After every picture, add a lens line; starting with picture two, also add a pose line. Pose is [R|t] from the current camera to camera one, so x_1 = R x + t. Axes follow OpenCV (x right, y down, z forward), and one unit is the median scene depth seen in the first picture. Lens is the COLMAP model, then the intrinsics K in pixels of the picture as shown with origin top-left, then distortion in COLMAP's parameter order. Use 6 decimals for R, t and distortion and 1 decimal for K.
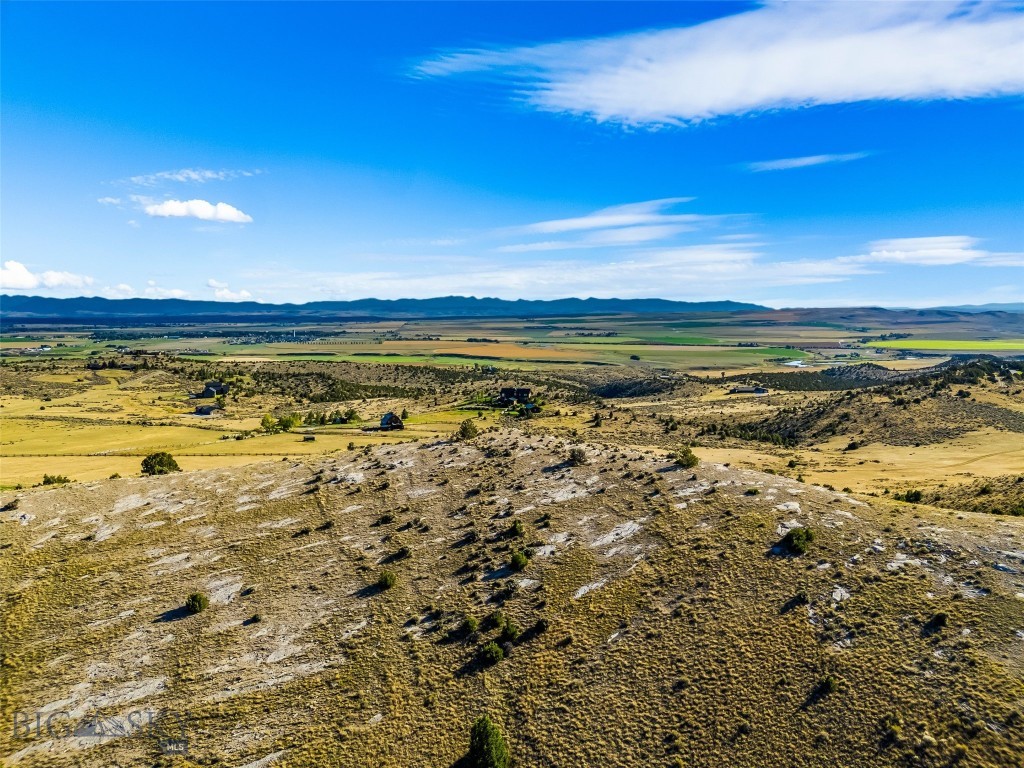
lens RADIAL K [[748.9, 0, 512.0], [0, 748.9, 384.0], [0, 0, 1]] dist [0.080532, -0.090530]
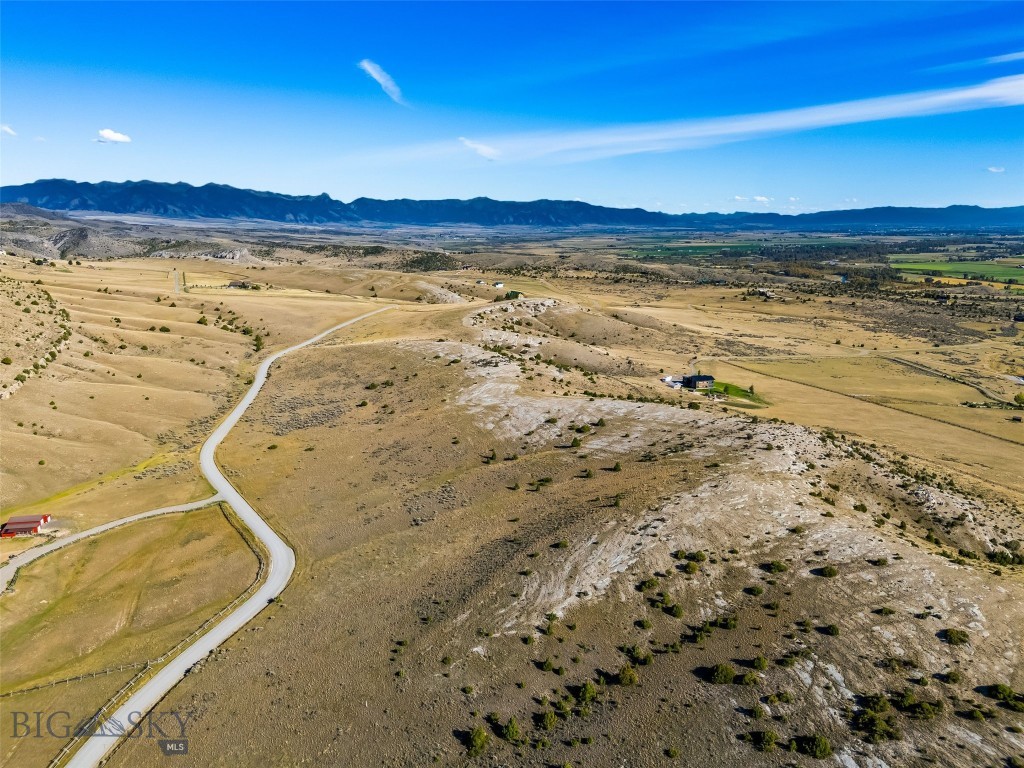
lens RADIAL K [[748.9, 0, 512.0], [0, 748.9, 384.0], [0, 0, 1]] dist [0.080532, -0.090530]
pose [[0.316229, 0.201673, -0.926999, 0.231614], [-0.089770, 0.979120, 0.182388, -0.051716], [0.944426, 0.025540, 0.327730, -0.076182]]
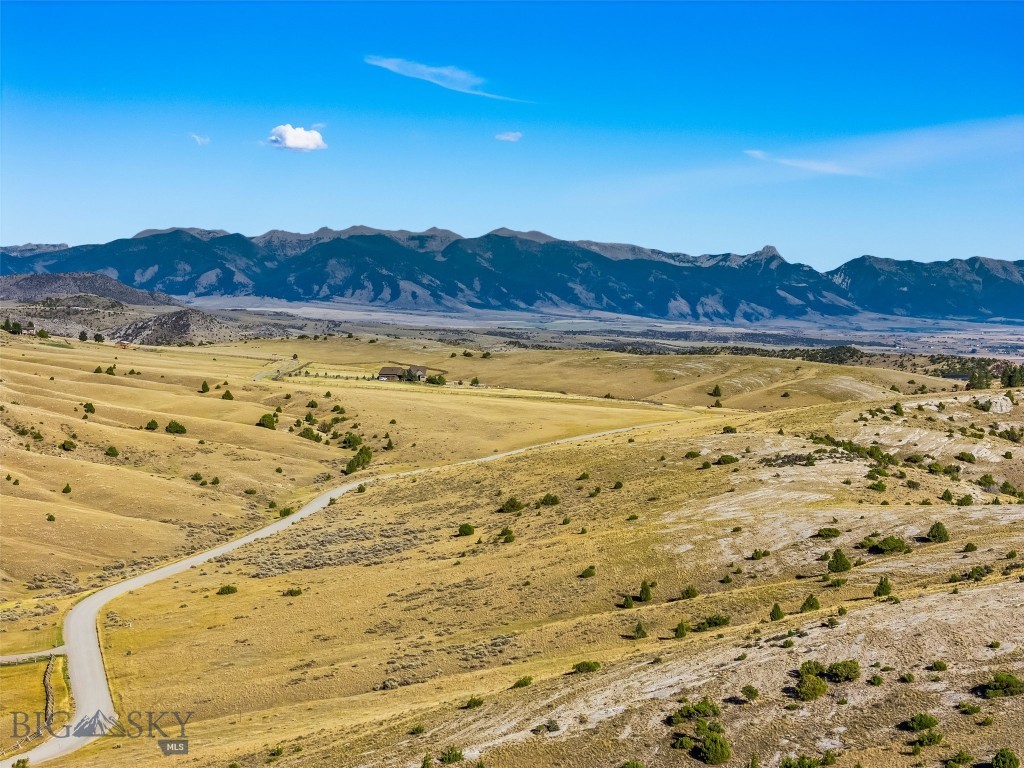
lens RADIAL K [[2037.8, 0, 523.9], [0, 2037.8, 383.6], [0, 0, 1]] dist [-0.005430, 0.047628]
pose [[-0.036978, 0.032627, -0.998783, 0.289165], [-0.090487, 0.995252, 0.035861, -0.011059], [0.995211, 0.091703, -0.033850, 0.006147]]
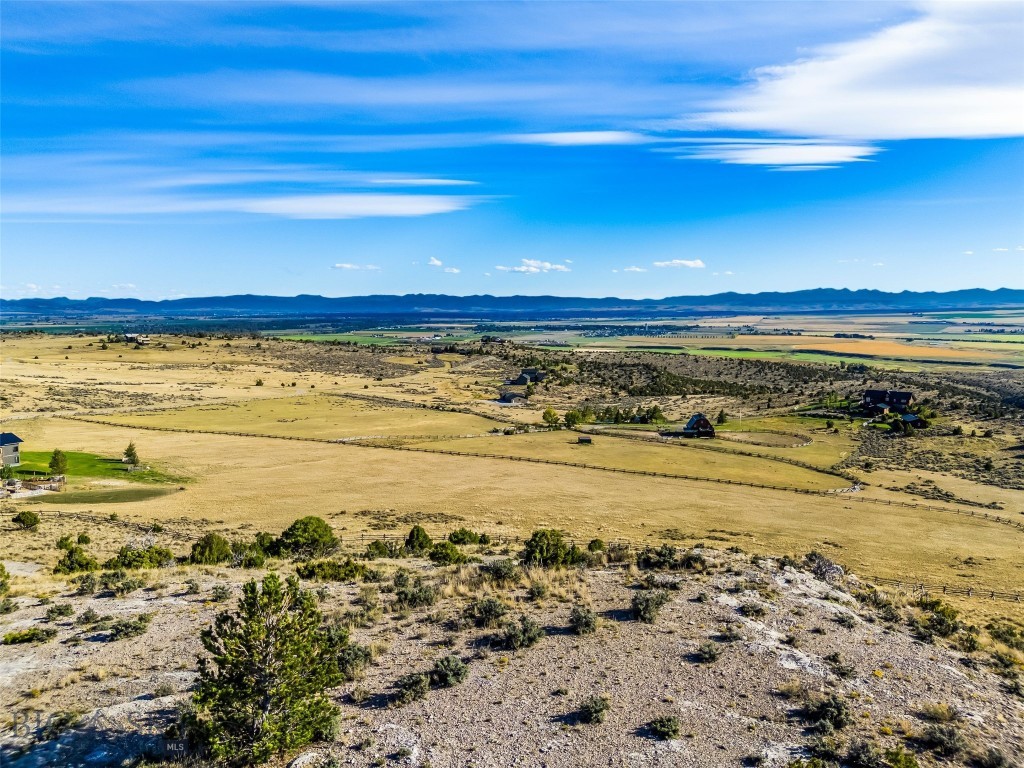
lens RADIAL K [[748.9, 0, 512.0], [0, 748.9, 384.0], [0, 0, 1]] dist [0.080532, -0.090530]
pose [[0.894218, 0.046213, -0.445240, 0.002980], [-0.043440, 0.998921, 0.016438, 0.001453], [0.445519, 0.004642, 0.895261, 0.098747]]
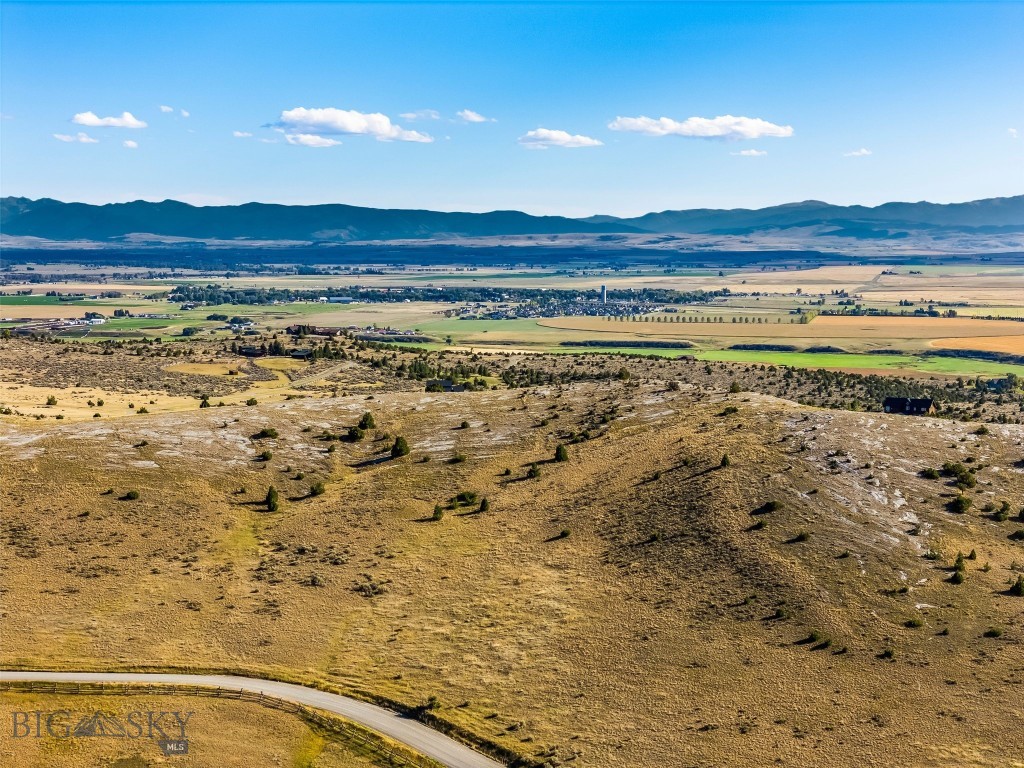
lens RADIAL K [[2037.8, 0, 523.9], [0, 2037.8, 383.6], [0, 0, 1]] dist [-0.005430, 0.047628]
pose [[0.947765, 0.029312, -0.317620, 0.115379], [-0.037090, 0.999141, -0.018471, 0.017851], [0.316805, 0.029287, 0.948038, -0.323648]]
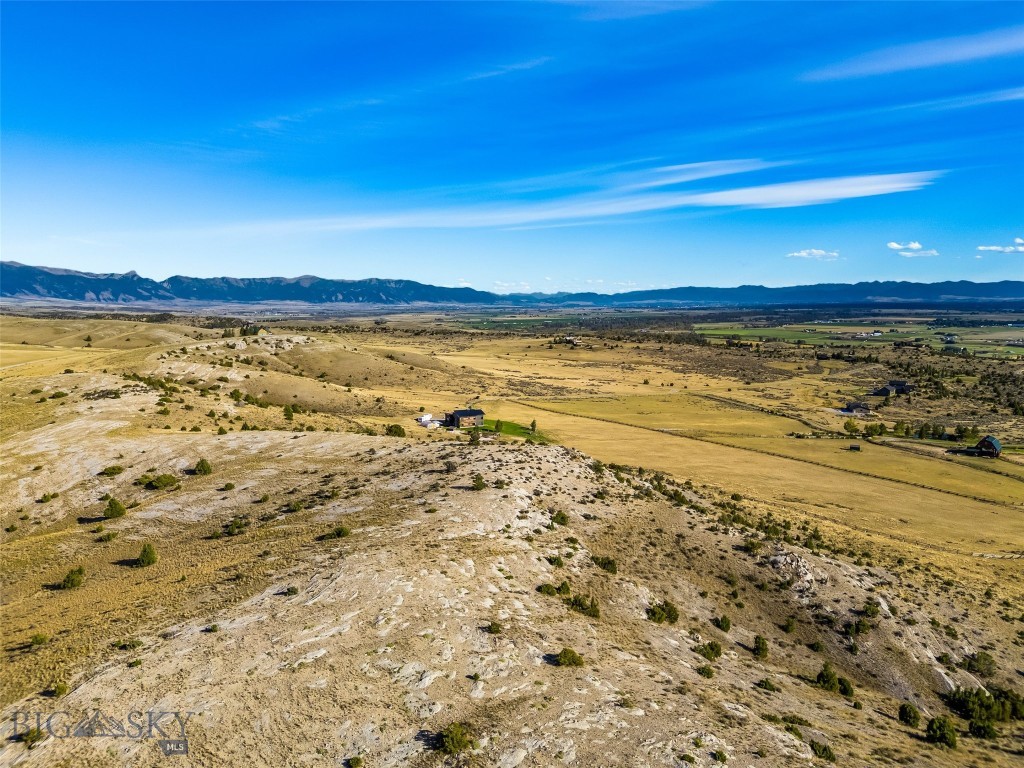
lens RADIAL K [[748.9, 0, 512.0], [0, 748.9, 384.0], [0, 0, 1]] dist [0.080532, -0.090530]
pose [[0.514940, 0.093761, -0.852083, 0.124916], [-0.076618, 0.995056, 0.063190, -0.014429], [0.853795, 0.032746, 0.519578, 0.036314]]
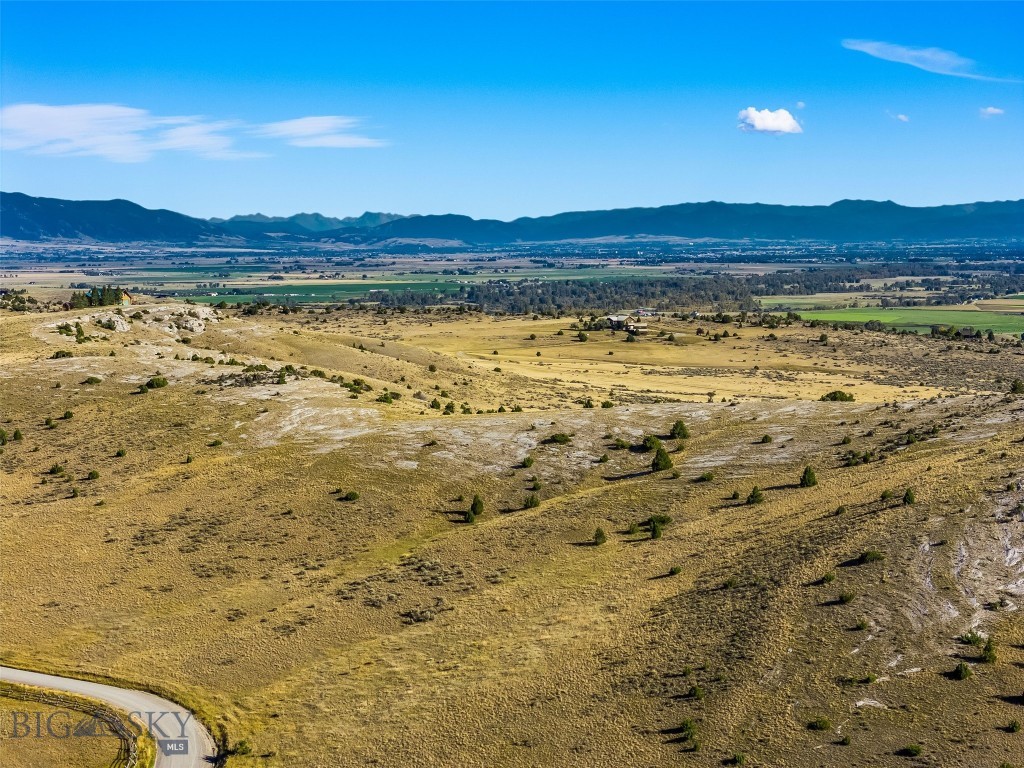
lens RADIAL K [[2037.8, 0, 523.9], [0, 2037.8, 383.6], [0, 0, 1]] dist [-0.005430, 0.047628]
pose [[0.629983, 0.056140, -0.774577, 0.224222], [-0.071067, 0.997366, 0.014487, 0.007048], [0.773351, 0.045920, 0.632313, -0.195531]]
